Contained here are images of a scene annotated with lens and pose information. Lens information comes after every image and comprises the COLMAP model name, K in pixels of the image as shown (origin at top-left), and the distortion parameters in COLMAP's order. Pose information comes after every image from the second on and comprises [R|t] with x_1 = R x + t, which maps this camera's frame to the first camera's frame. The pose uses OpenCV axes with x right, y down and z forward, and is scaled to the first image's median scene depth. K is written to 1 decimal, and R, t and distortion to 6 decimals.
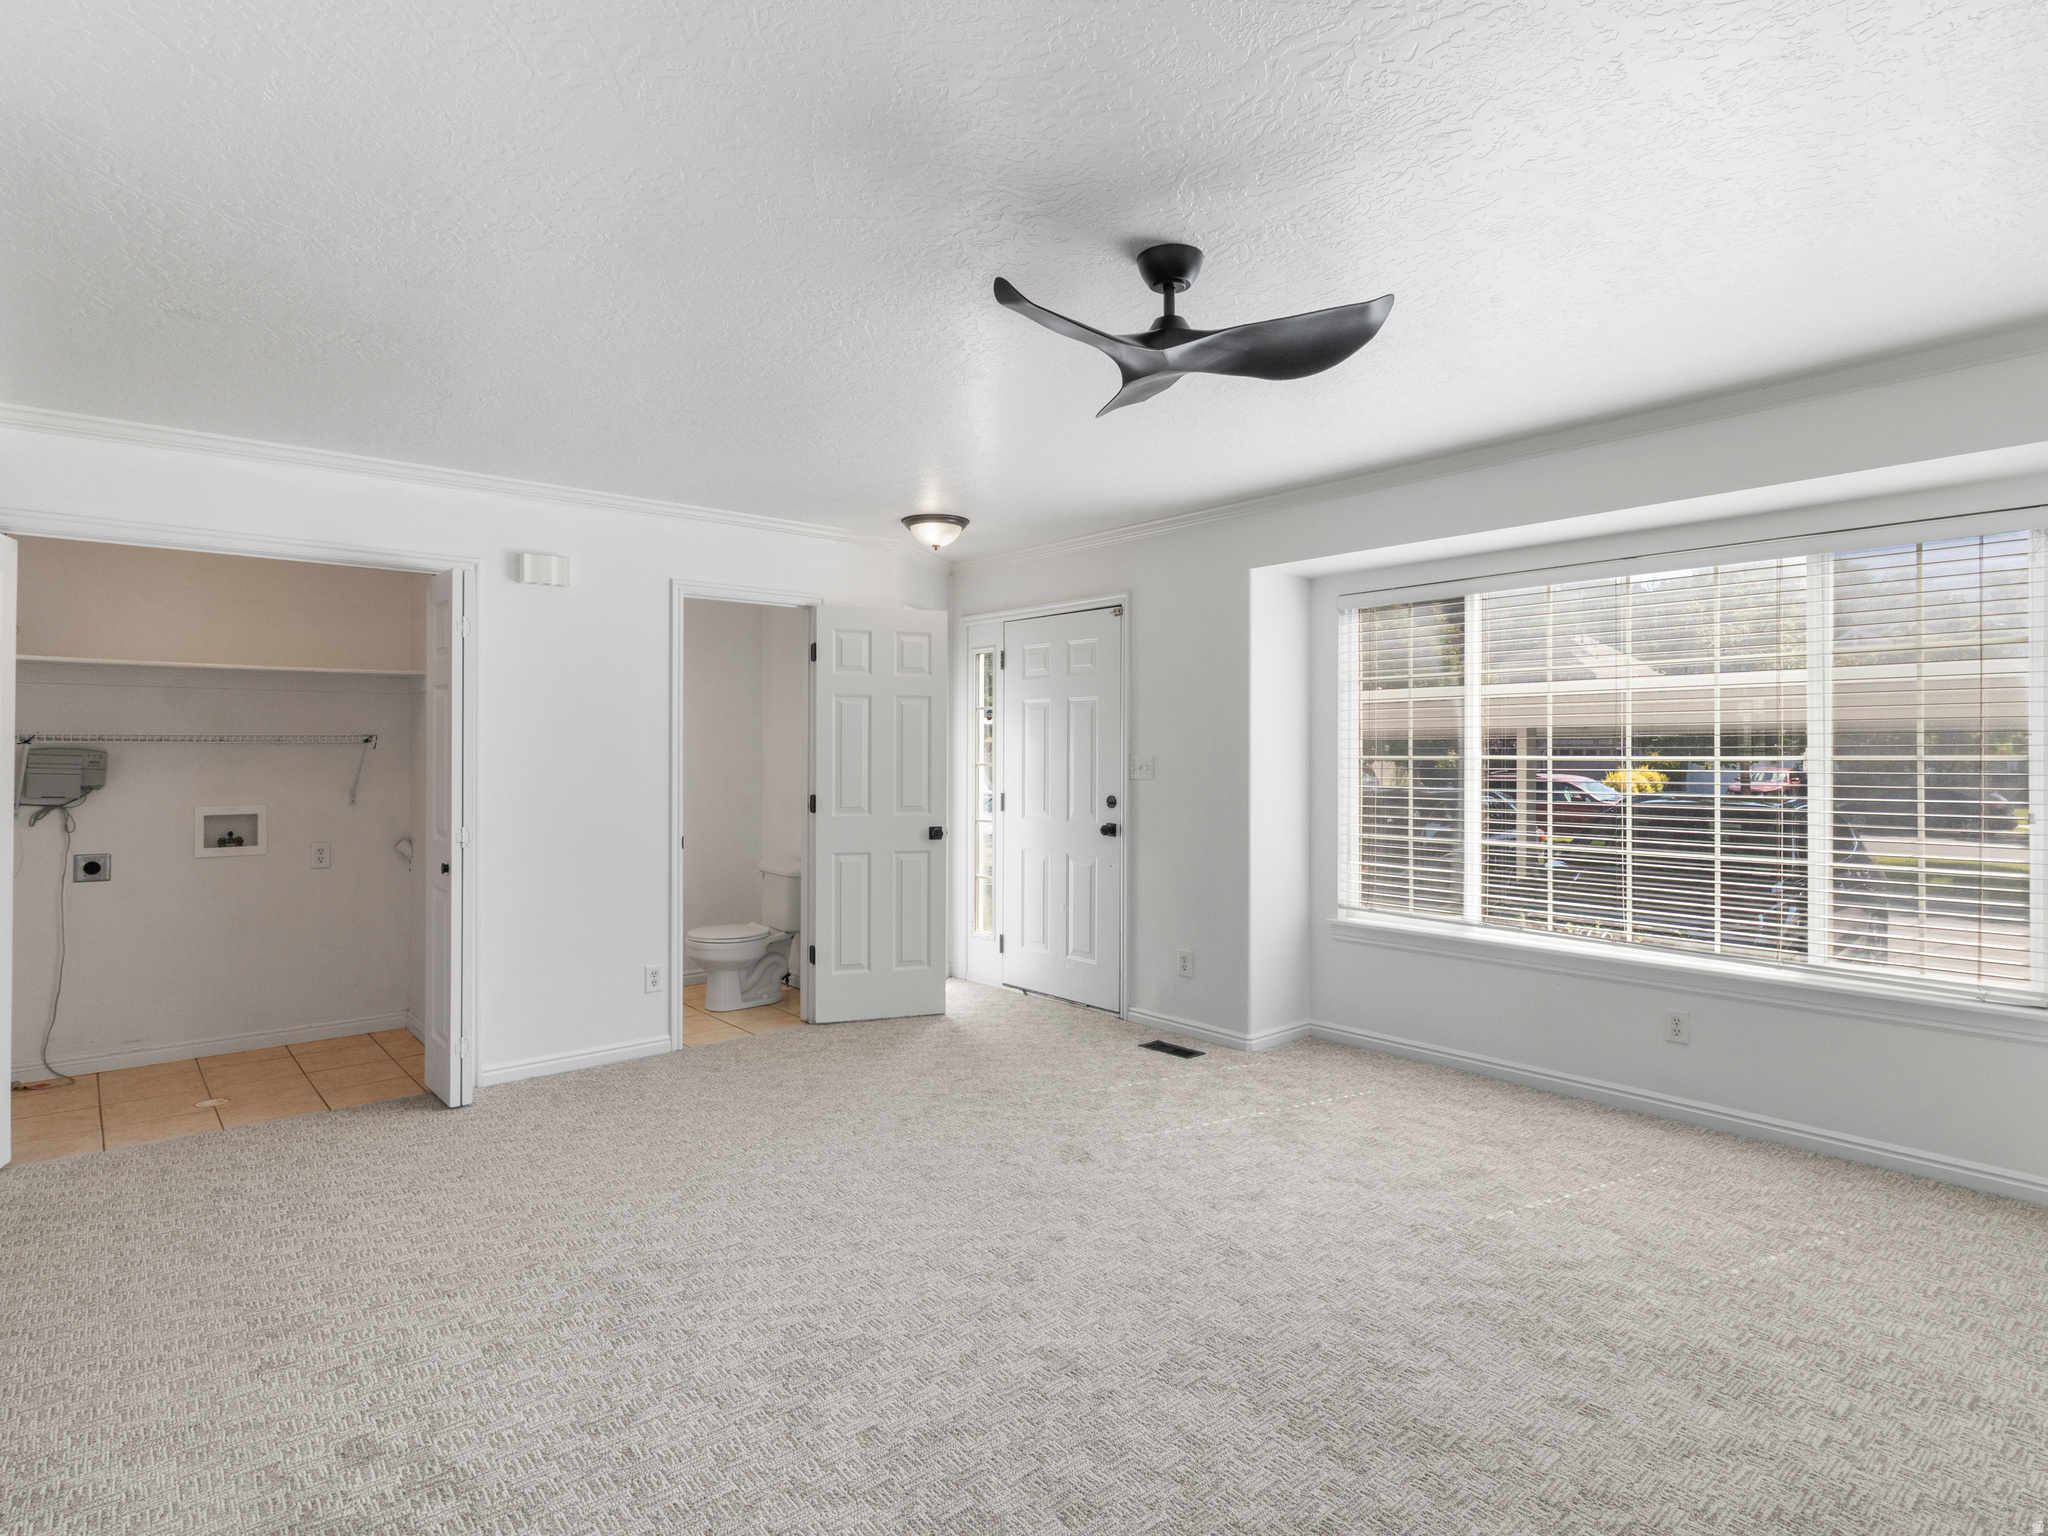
lens RADIAL K [[1116.6, 0, 1017.7], [0, 1116.6, 752.7], [0, 0, 1]] dist [0.001642, -0.000786]
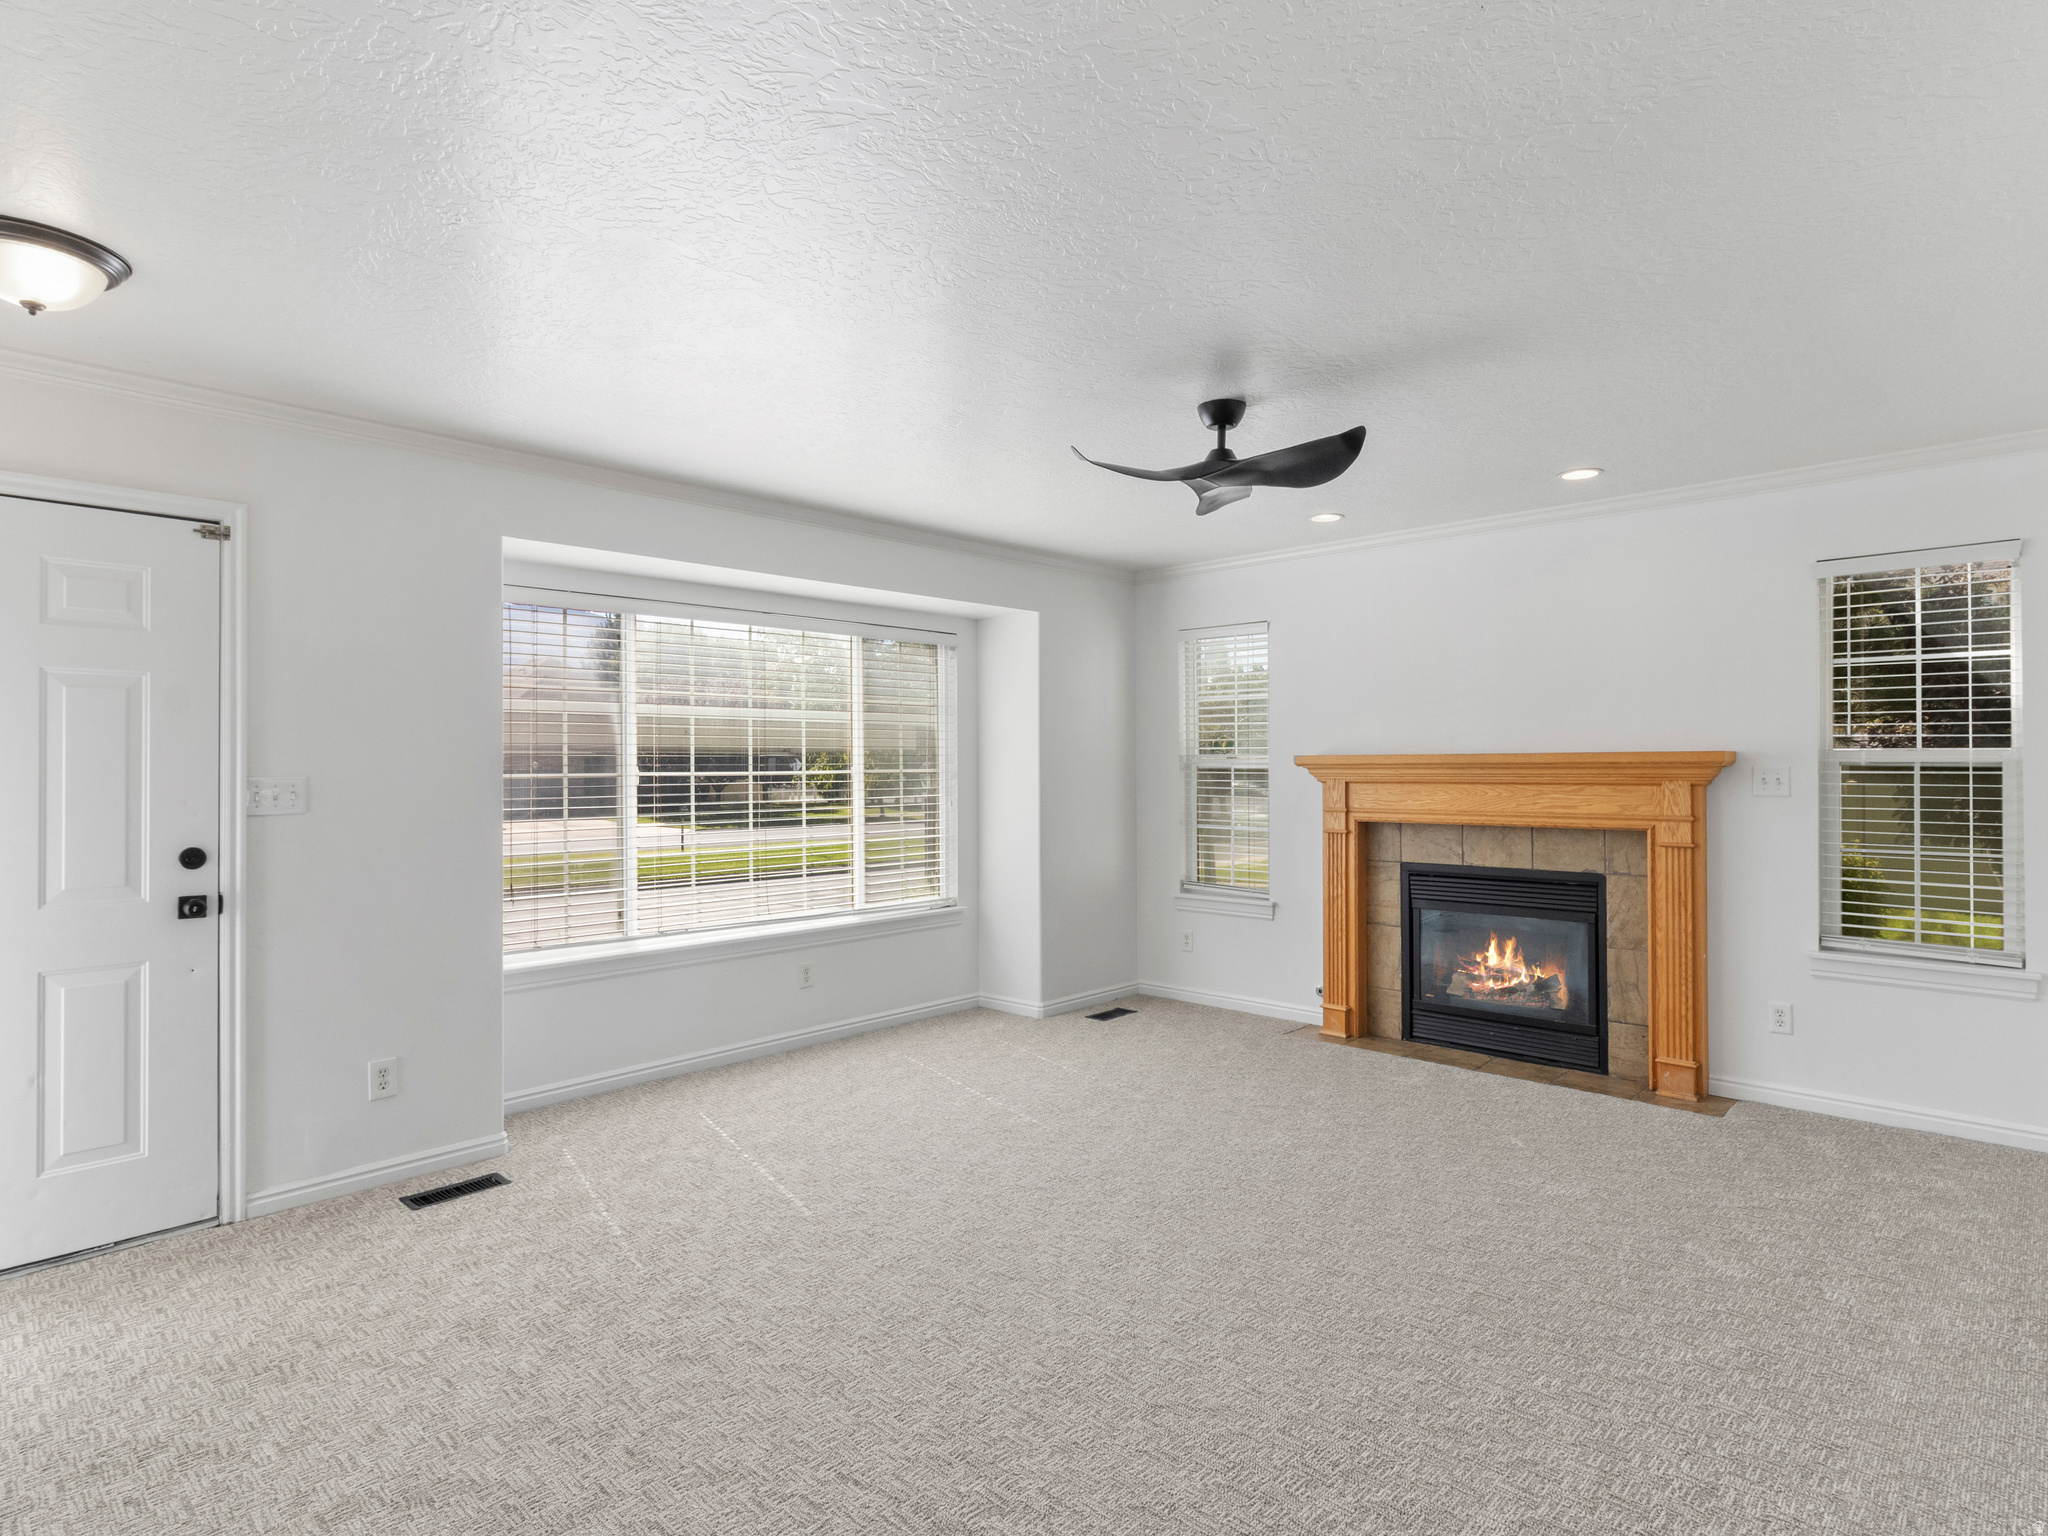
lens RADIAL K [[1116.6, 0, 1021.5], [0, 1116.6, 762.9], [0, 0, 1]] dist [0.001642, -0.000786]
pose [[-0.123934, 0.005804, 0.992274, -0.654034], [0.009505, 0.999944, -0.004662, 0.002163], [-0.992245, 0.008853, -0.123982, 0.785694]]
